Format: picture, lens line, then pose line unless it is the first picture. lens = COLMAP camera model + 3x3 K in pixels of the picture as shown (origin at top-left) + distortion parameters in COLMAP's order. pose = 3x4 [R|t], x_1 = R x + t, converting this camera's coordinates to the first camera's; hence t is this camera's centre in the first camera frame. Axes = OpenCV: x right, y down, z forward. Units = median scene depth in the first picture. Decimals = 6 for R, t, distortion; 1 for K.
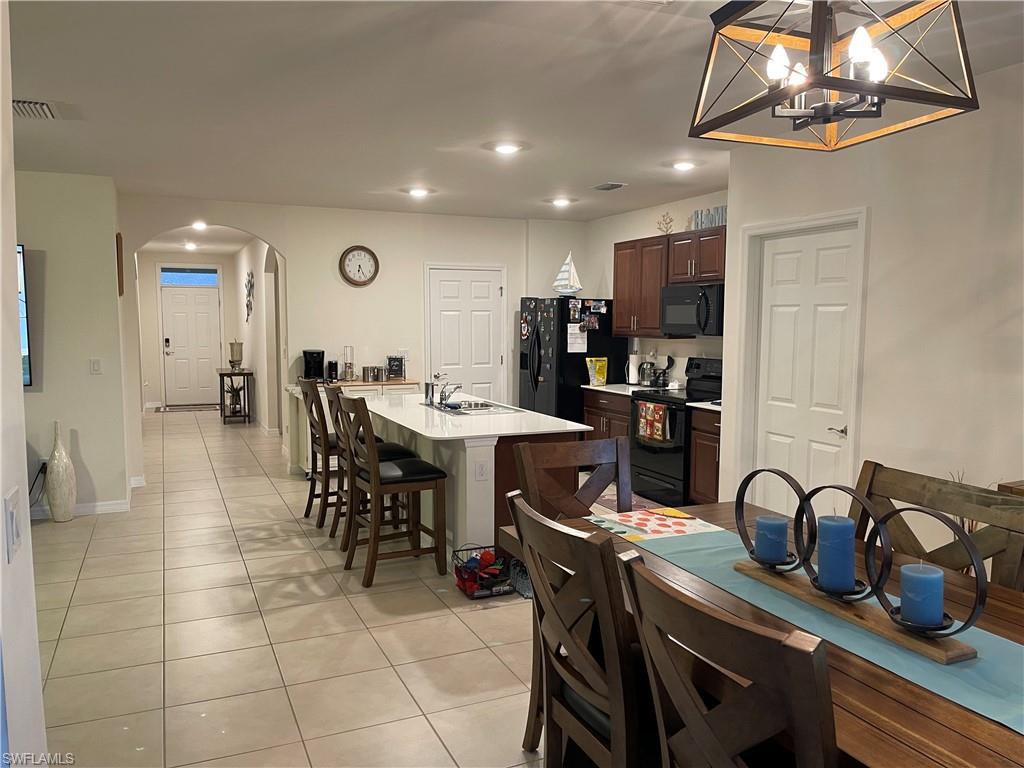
lens RADIAL K [[760.2, 0, 505.6], [0, 760.2, 389.0], [0, 0, 1]] dist [0.065581, -0.100211]
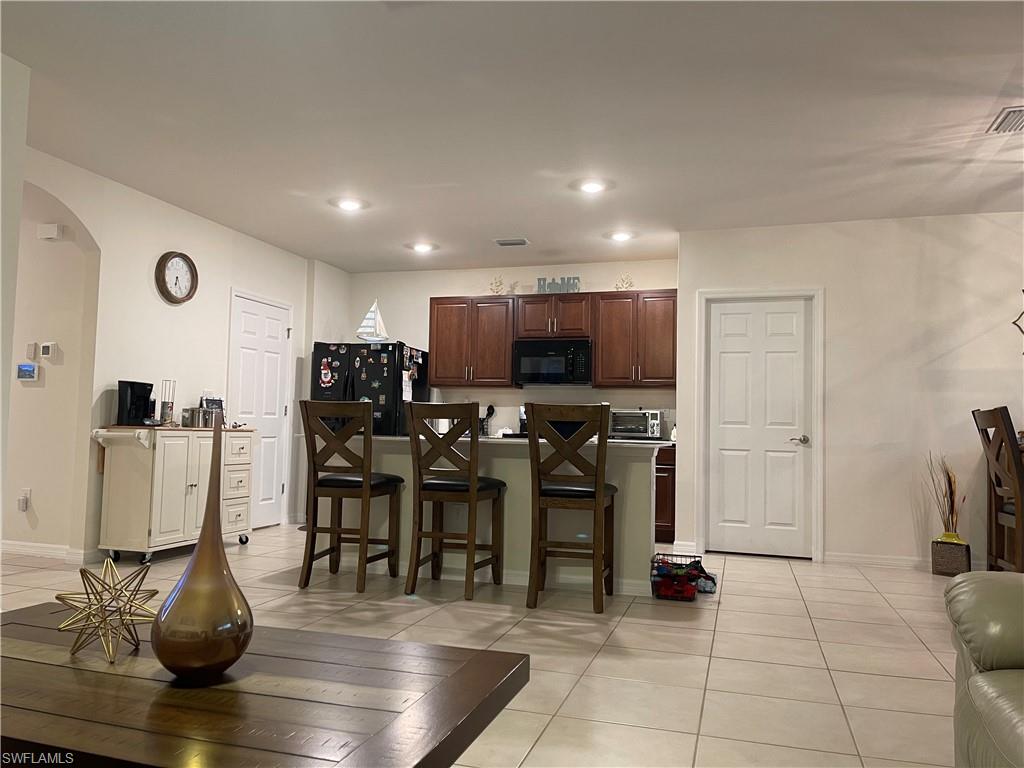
lens RADIAL K [[760.2, 0, 505.6], [0, 760.2, 389.0], [0, 0, 1]] dist [0.065581, -0.100211]
pose [[0.661313, 0.053285, 0.748215, -0.534113], [0.047986, 0.992425, -0.113089, 0.051520], [-0.748573, 0.110691, 0.653747, 0.257634]]
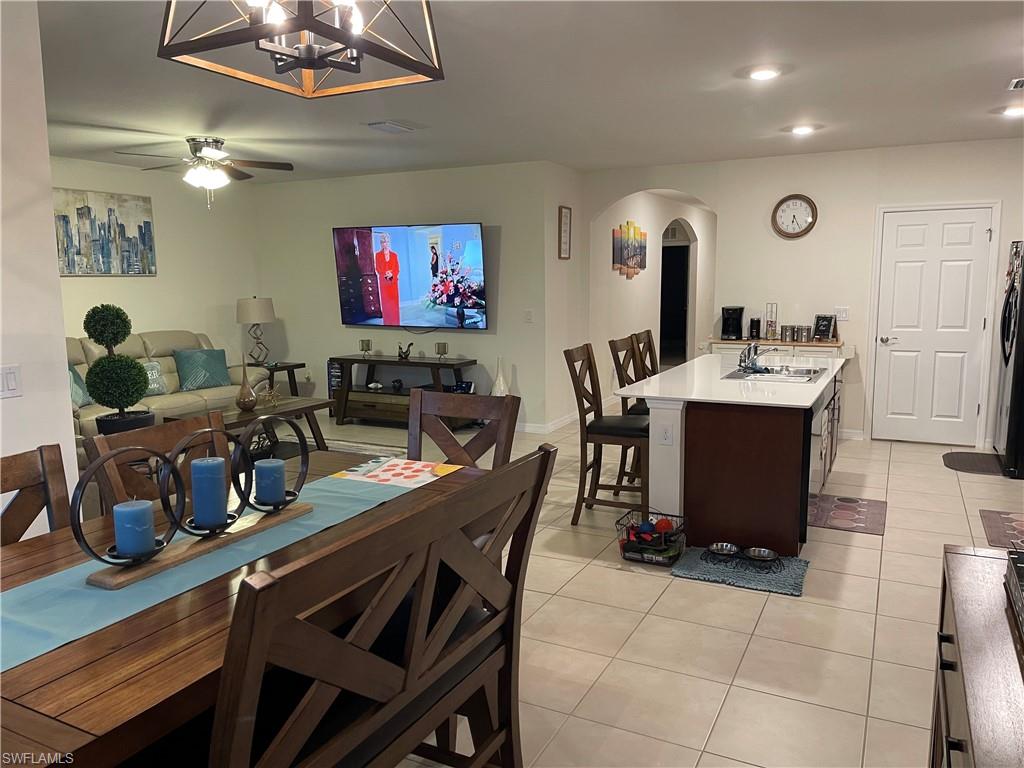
lens RADIAL K [[760.2, 0, 505.6], [0, 760.2, 389.0], [0, 0, 1]] dist [0.065581, -0.100211]
pose [[0.629368, 0.102061, -0.770376, 0.321857], [-0.059017, 0.994753, 0.083573, -0.009655], [0.774863, -0.007133, 0.632089, 0.136287]]
